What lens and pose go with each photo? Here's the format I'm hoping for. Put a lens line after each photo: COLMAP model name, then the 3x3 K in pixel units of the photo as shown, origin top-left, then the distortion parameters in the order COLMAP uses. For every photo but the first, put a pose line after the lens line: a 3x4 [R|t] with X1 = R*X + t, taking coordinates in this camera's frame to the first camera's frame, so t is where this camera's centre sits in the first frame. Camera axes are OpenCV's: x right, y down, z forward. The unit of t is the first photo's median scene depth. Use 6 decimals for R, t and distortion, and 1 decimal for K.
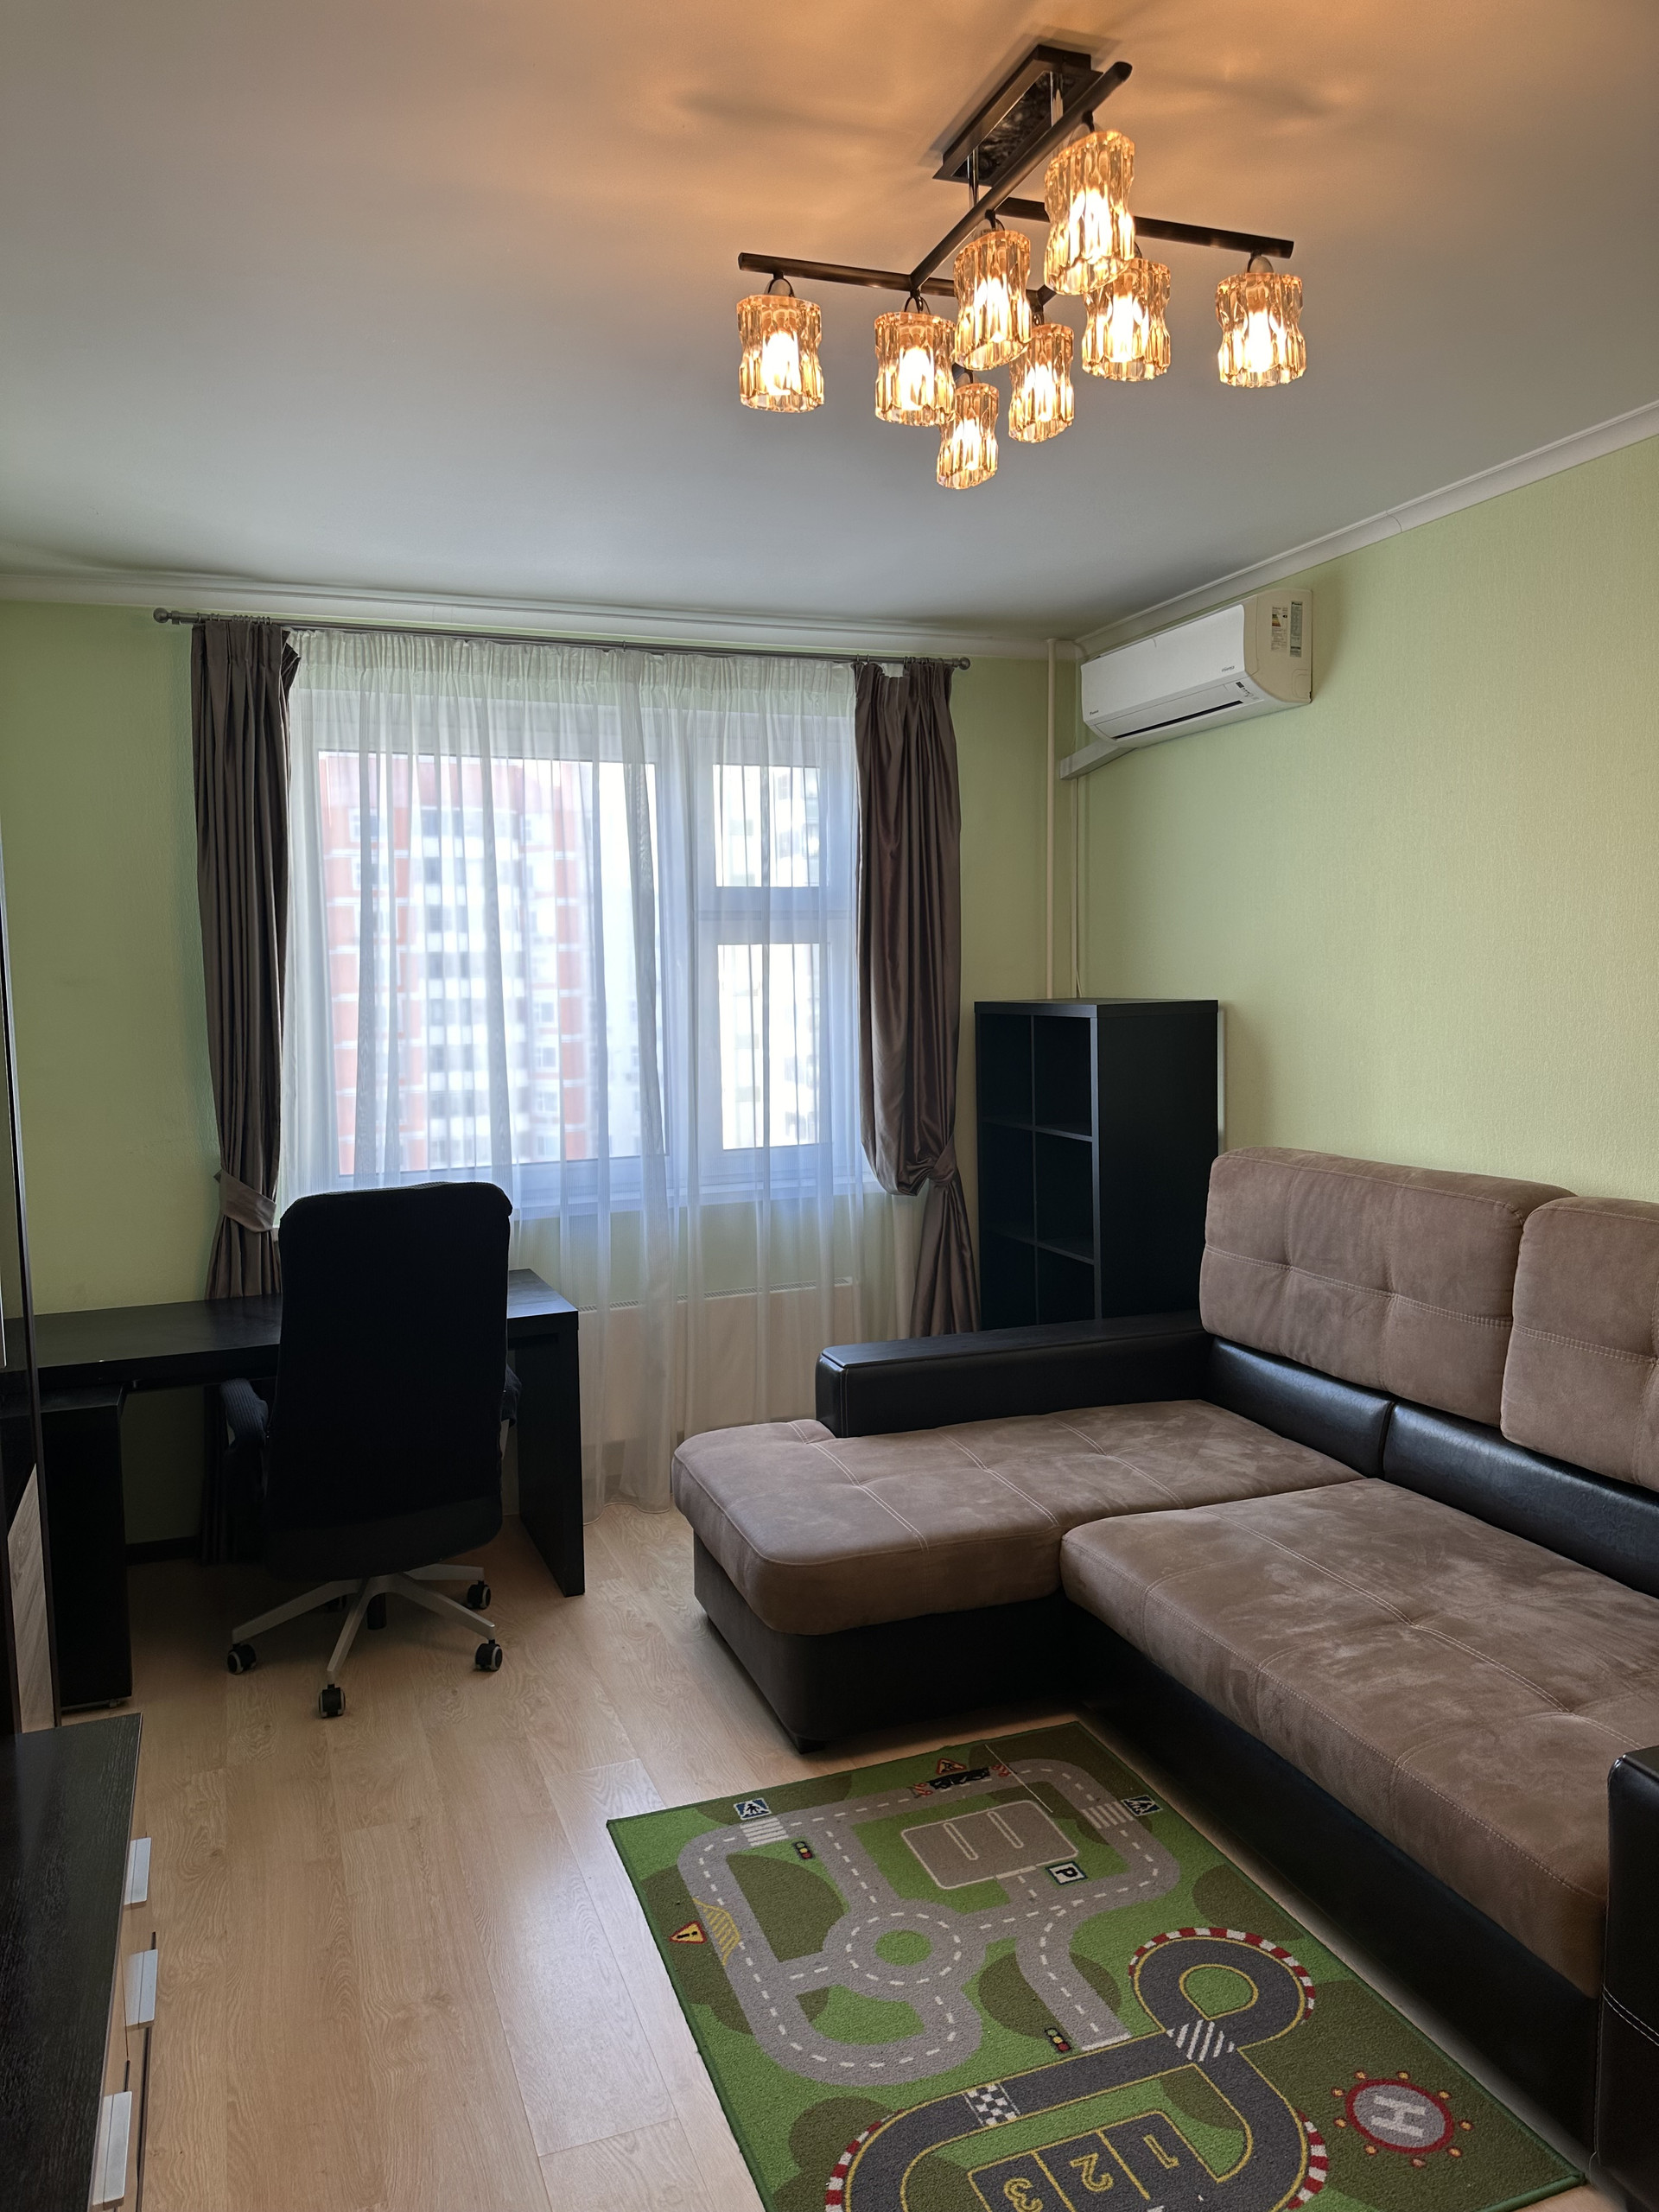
lens RADIAL K [[1573.0, 0, 827.3], [0, 1573.0, 1072.8], [0, 0, 1]] dist [0.057737, -0.059079]
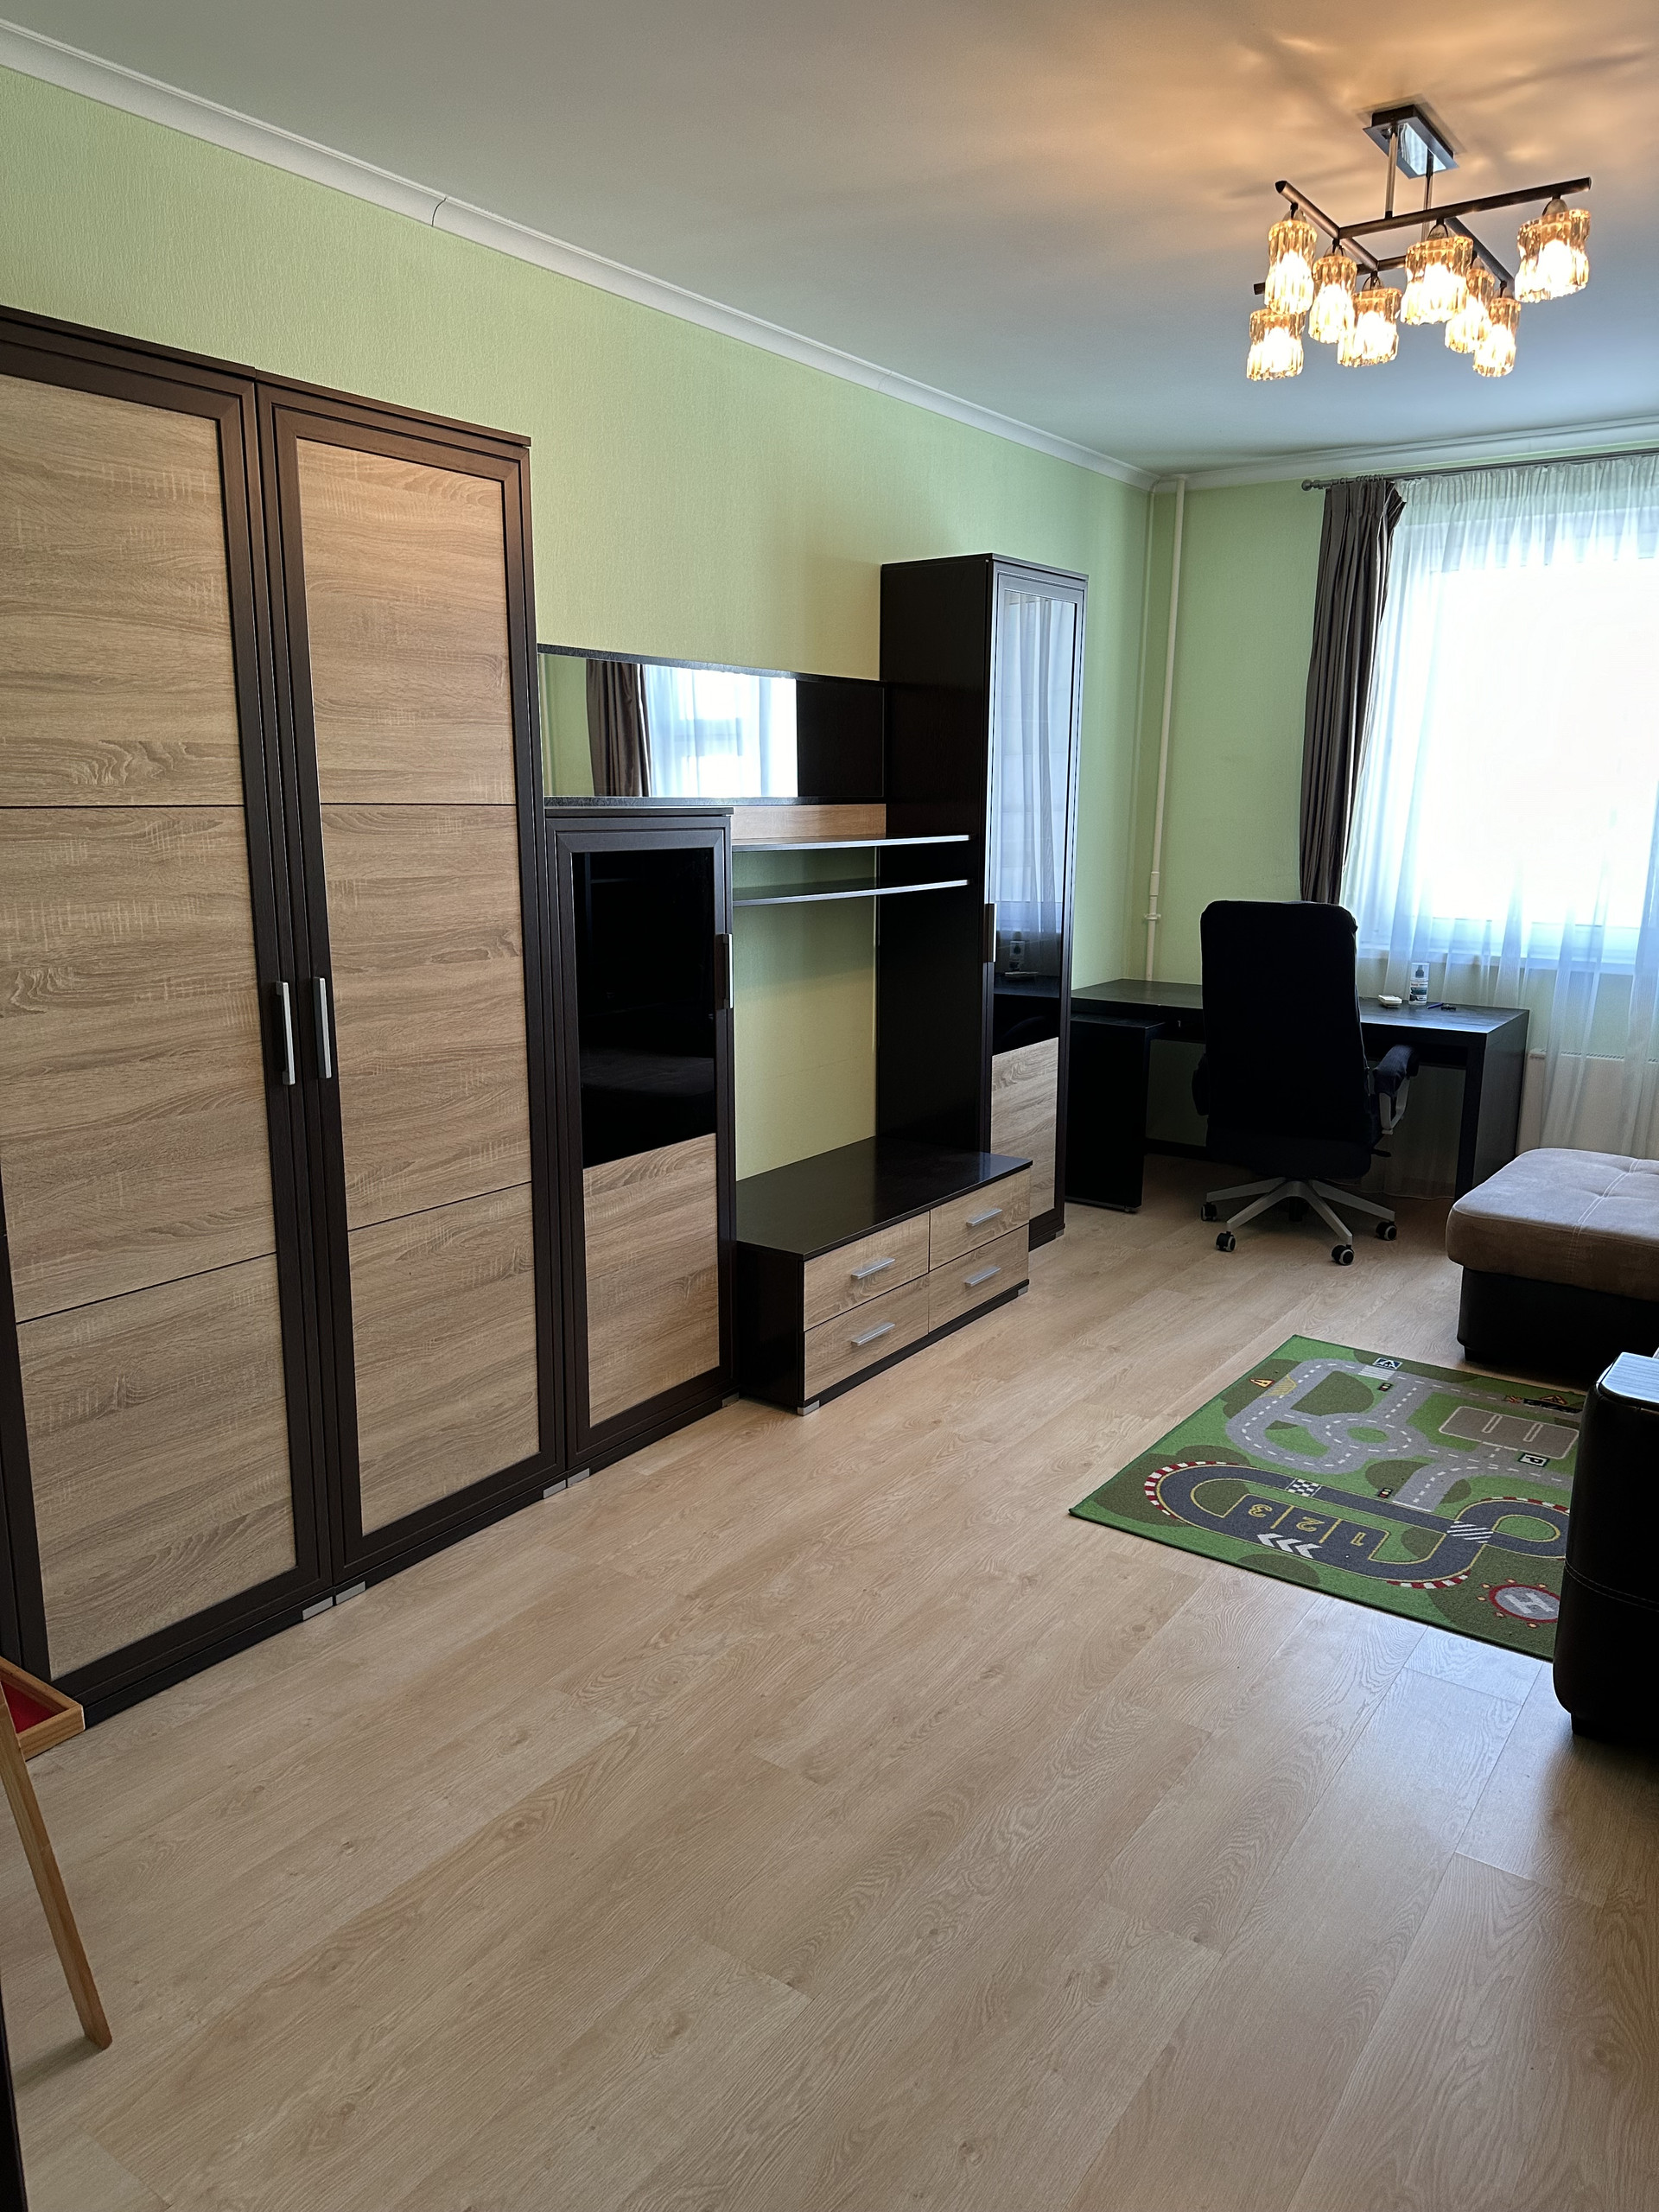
lens RADIAL K [[1573.0, 0, 827.3], [0, 1573.0, 1072.8], [0, 0, 1]] dist [0.057737, -0.059079]
pose [[0.563785, 0.177832, -0.806550, 0.773512], [-0.072031, 0.983411, 0.166477, 0.016673], [0.822775, -0.035761, 0.567241, -0.189391]]
